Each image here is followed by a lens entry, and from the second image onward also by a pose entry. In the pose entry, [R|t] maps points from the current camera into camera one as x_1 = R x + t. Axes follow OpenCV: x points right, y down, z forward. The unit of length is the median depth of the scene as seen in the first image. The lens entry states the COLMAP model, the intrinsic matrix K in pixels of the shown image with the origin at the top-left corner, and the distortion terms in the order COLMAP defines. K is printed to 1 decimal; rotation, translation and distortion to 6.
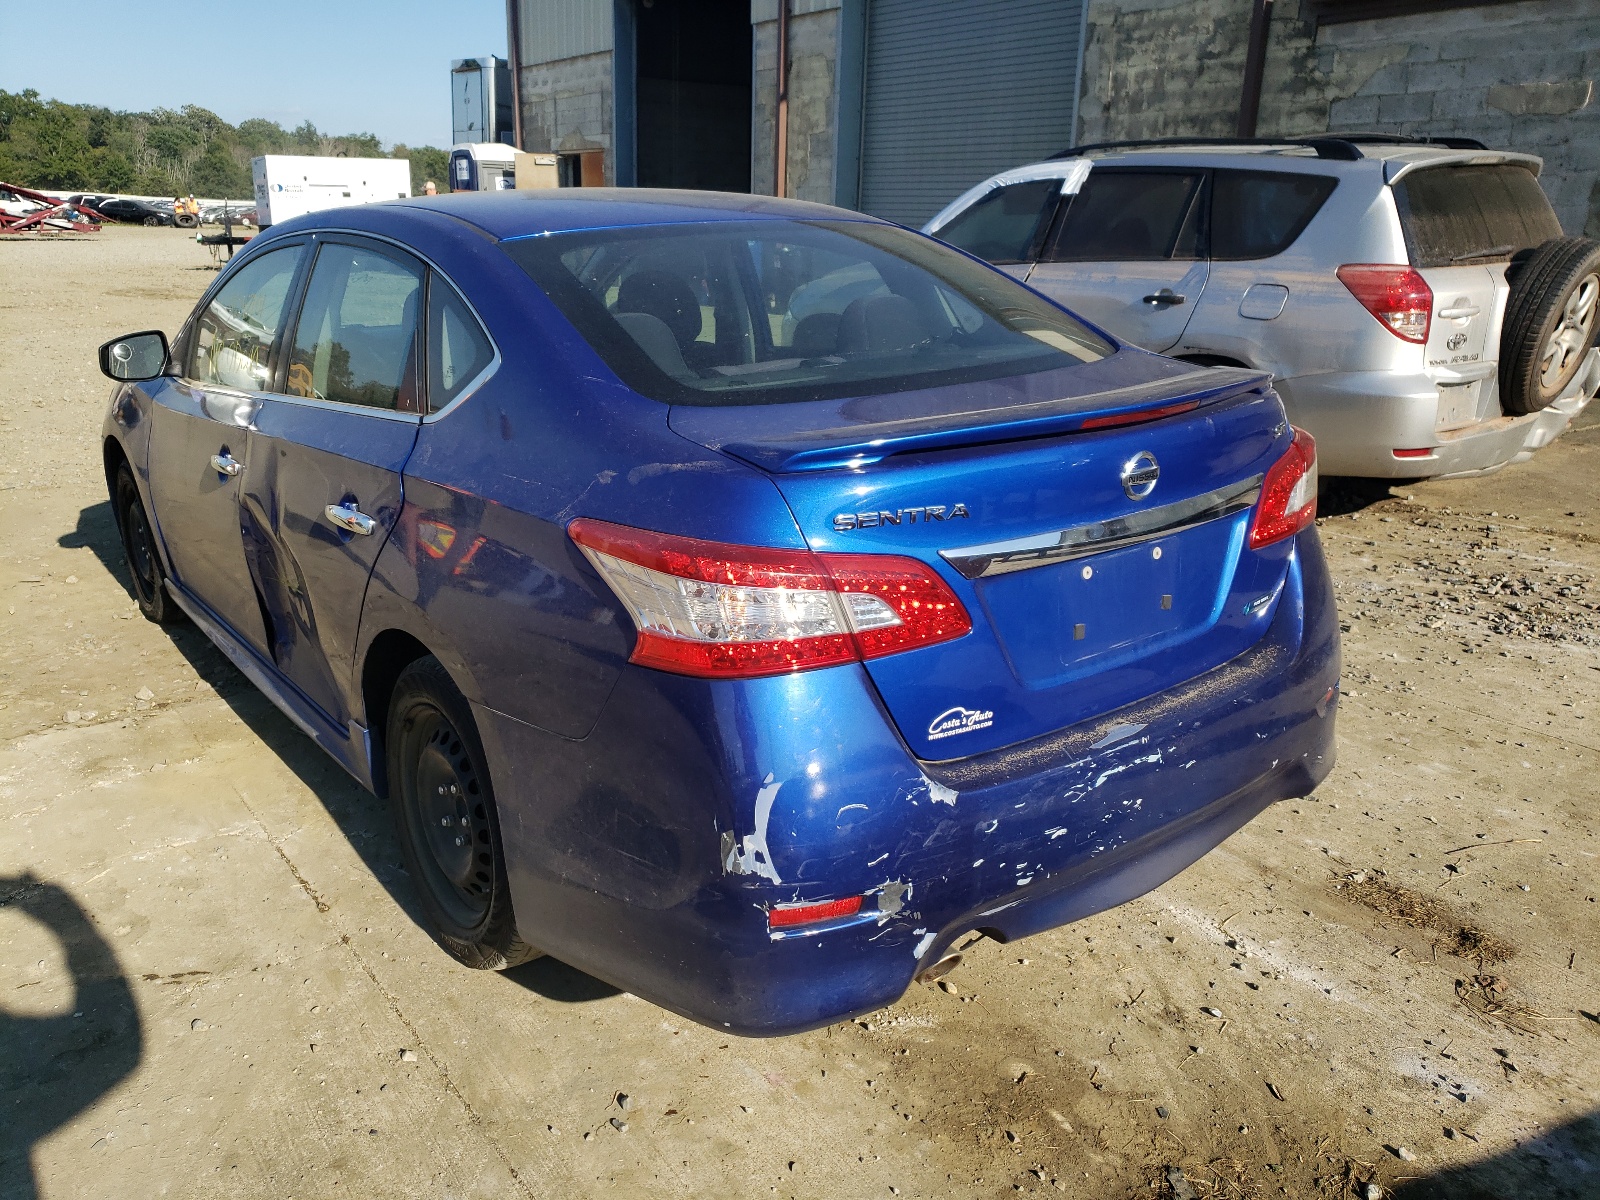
lens RADIAL K [[1256.3, 0, 777.6], [0, 1256.3, 598.1], [0, 0, 1]] dist [-0.002983, 0.065880]
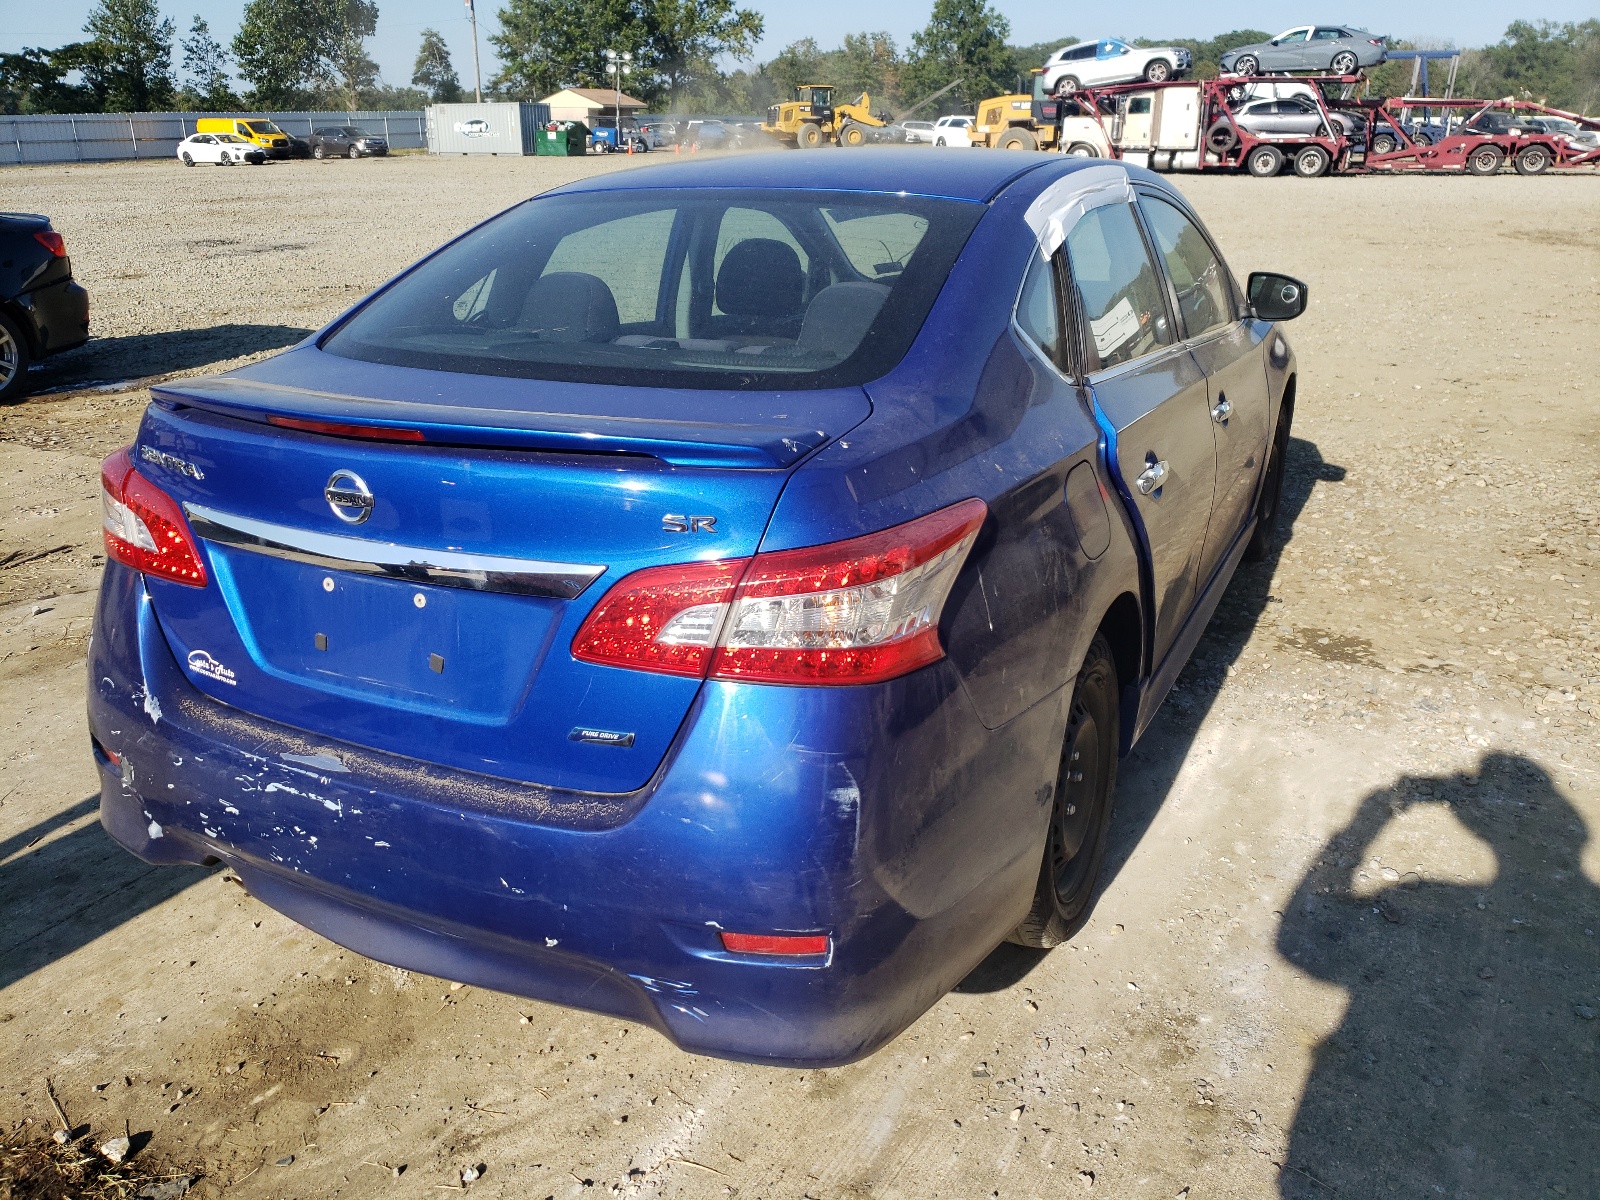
lens RADIAL K [[1256.3, 0, 777.6], [0, 1256.3, 598.1], [0, 0, 1]] dist [-0.002983, 0.065880]
pose [[0.422878, 0.301321, -0.854623, 1.155031], [-0.259916, 0.943803, 0.204154, -0.279400], [0.868111, 0.135798, 0.477432, 0.821501]]
